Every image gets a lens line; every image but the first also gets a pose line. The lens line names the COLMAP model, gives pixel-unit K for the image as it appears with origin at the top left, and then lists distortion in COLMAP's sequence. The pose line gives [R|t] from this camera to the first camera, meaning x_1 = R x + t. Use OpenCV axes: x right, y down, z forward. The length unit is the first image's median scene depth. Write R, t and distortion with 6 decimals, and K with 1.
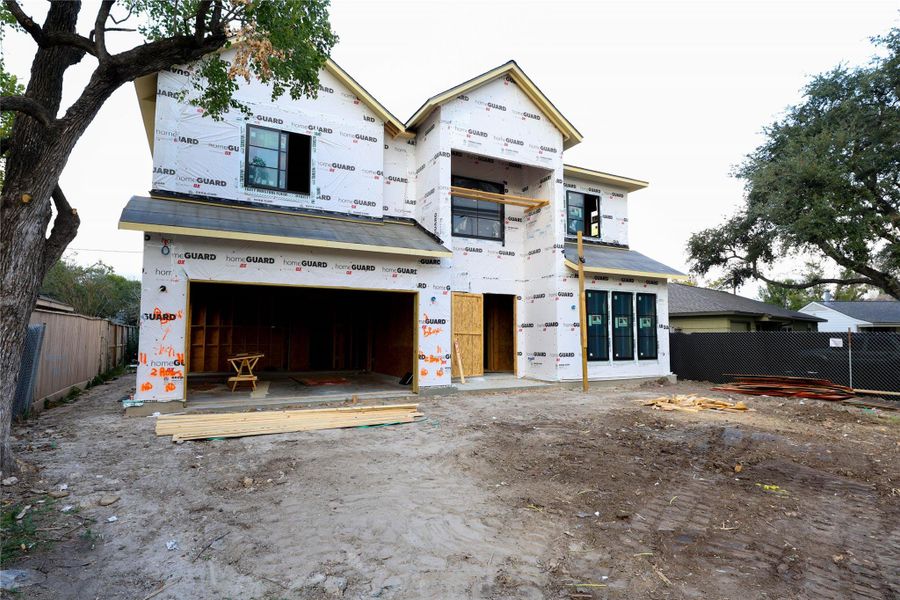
lens RADIAL K [[477.8, 0, 450.0], [0, 477.8, 300.0], [0, 0, 1]] dist [0.000135, -0.000114]
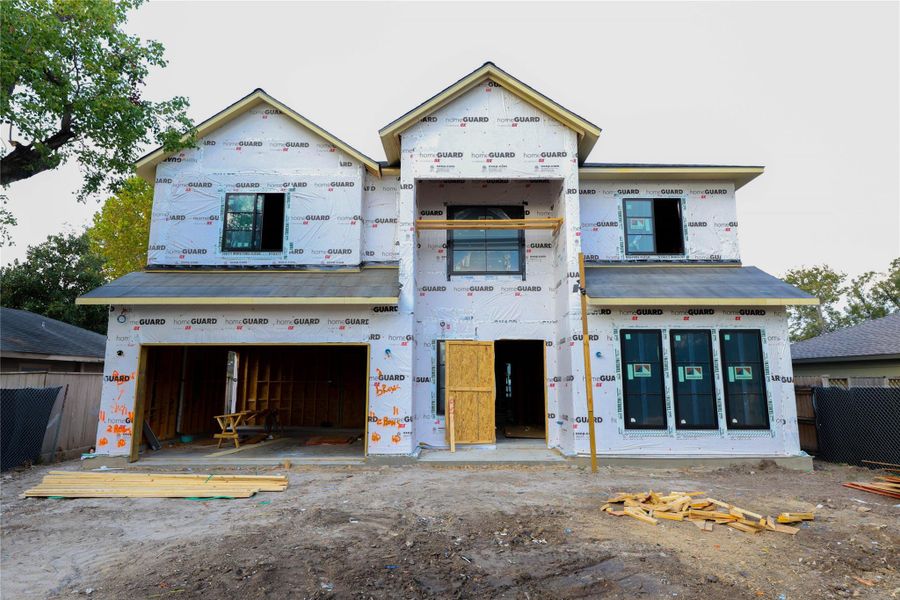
lens RADIAL K [[517.7, 0, 450.0], [0, 517.7, 300.0], [0, 0, 1]] dist [0.003618, 0.000206]
pose [[0.885453, -0.077449, -0.458231, 0.453374], [0.038446, 0.994843, -0.093855, -0.002523], [0.463137, 0.065486, 0.883864, 0.190303]]
